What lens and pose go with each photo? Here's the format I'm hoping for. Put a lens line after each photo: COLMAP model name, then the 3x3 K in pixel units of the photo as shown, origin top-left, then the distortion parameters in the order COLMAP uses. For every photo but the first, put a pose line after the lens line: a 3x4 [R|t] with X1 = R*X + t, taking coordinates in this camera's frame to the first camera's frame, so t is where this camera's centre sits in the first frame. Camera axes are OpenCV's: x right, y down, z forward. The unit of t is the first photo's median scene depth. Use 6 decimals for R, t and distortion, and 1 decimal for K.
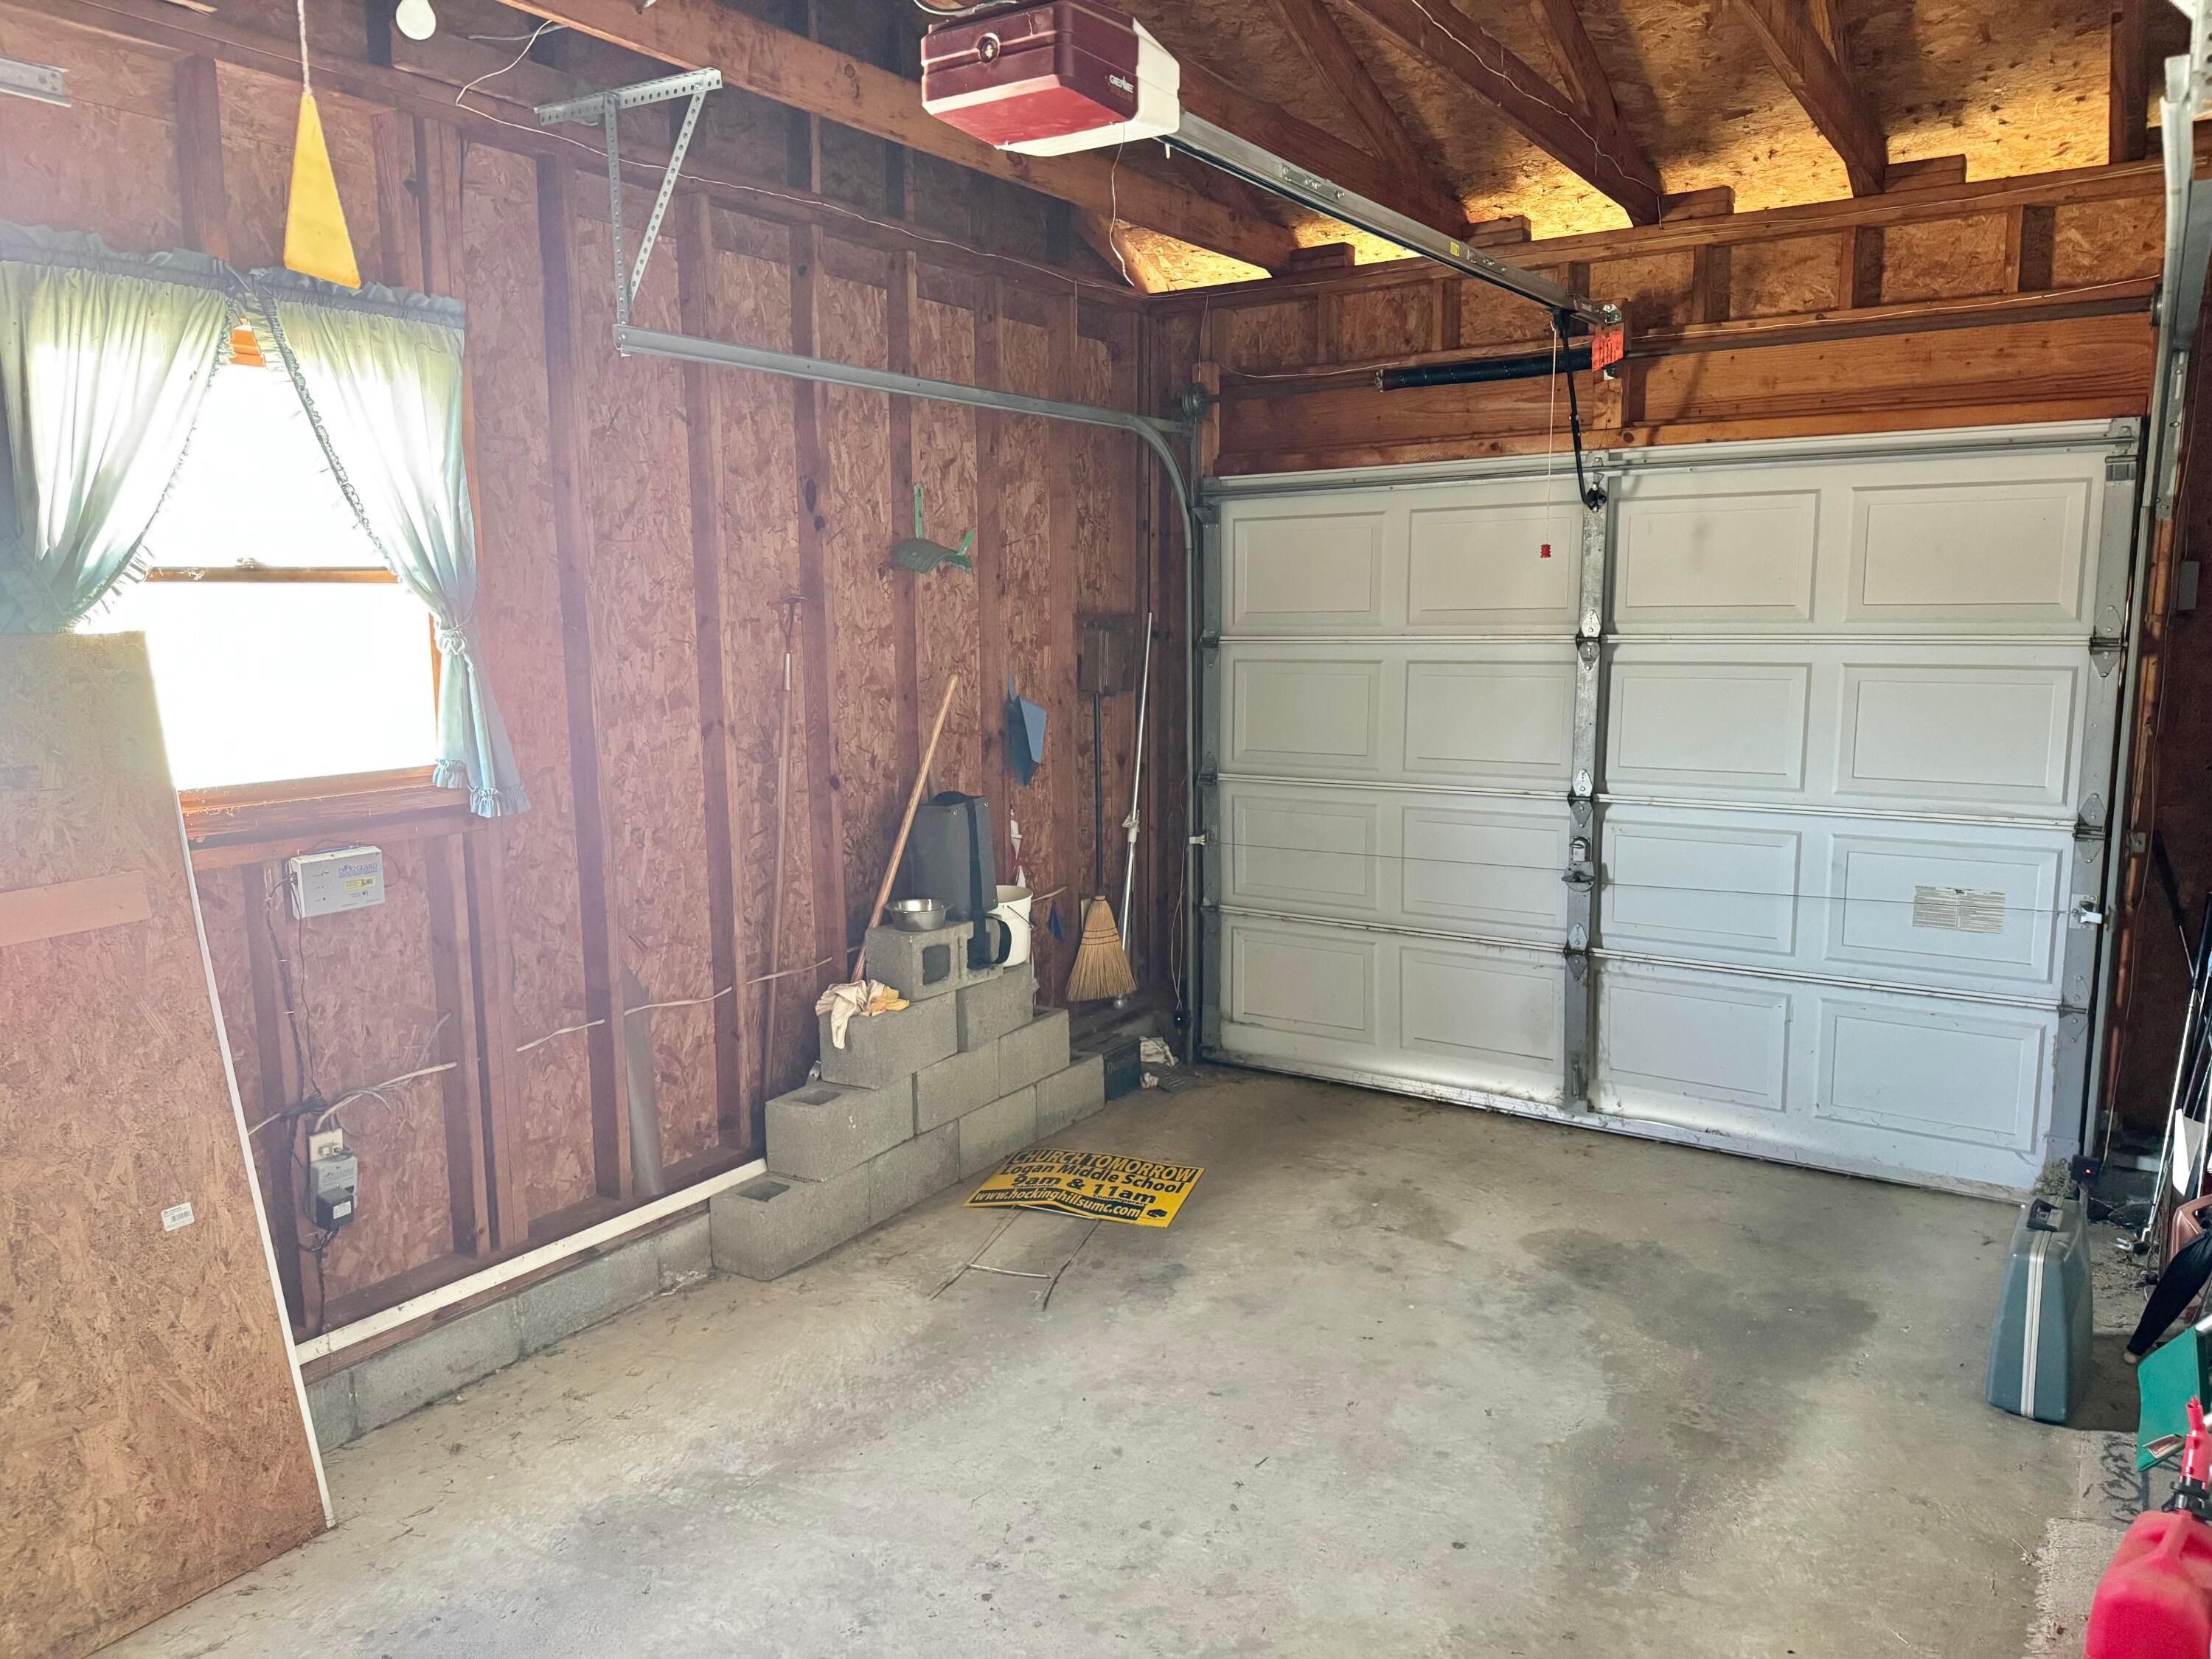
lens RADIAL K [[1535.2, 0, 1108.6], [0, 1535.2, 832.8], [0, 0, 1]] dist [0.040868, -0.036435]
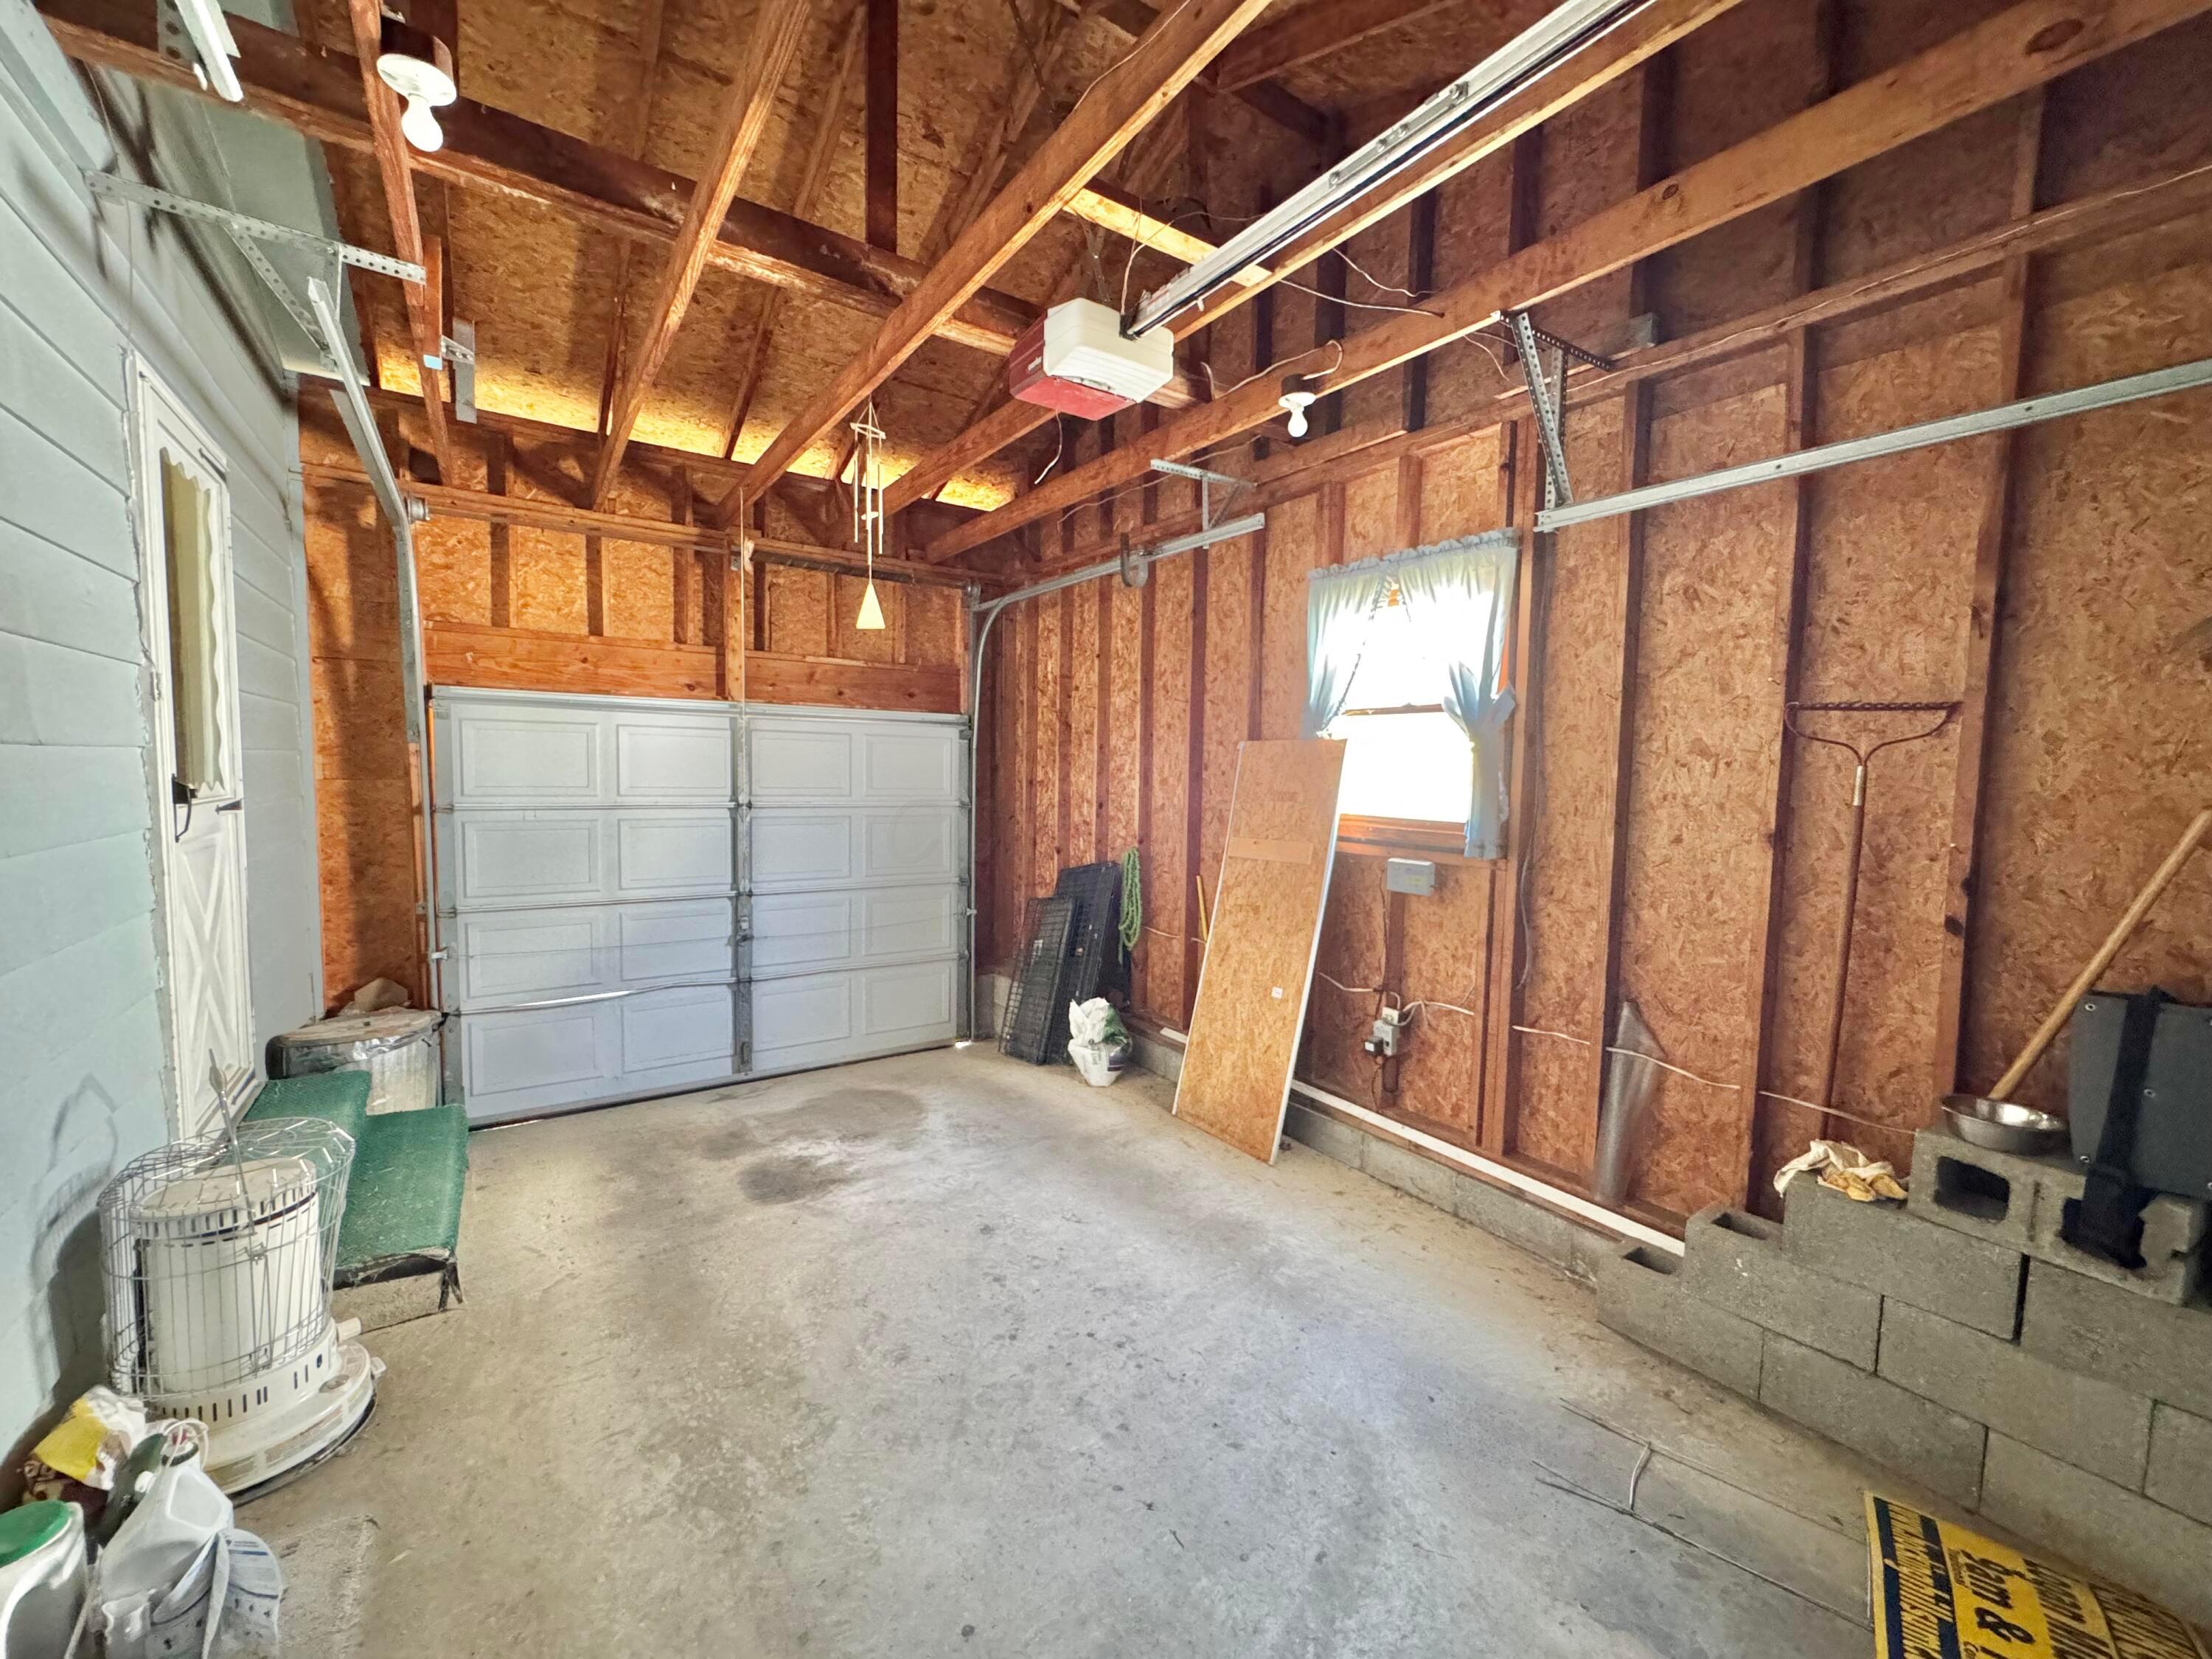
lens RADIAL K [[885.7, 0, 1105.8], [0, 885.7, 824.9], [0, 0, 1]] dist [-0.001320, 0.000789]
pose [[-0.378106, 0.061053, -0.923747, 0.521152], [-0.156418, 0.979264, 0.128746, -0.092788], [0.912452, 0.193171, -0.360716, 0.911542]]
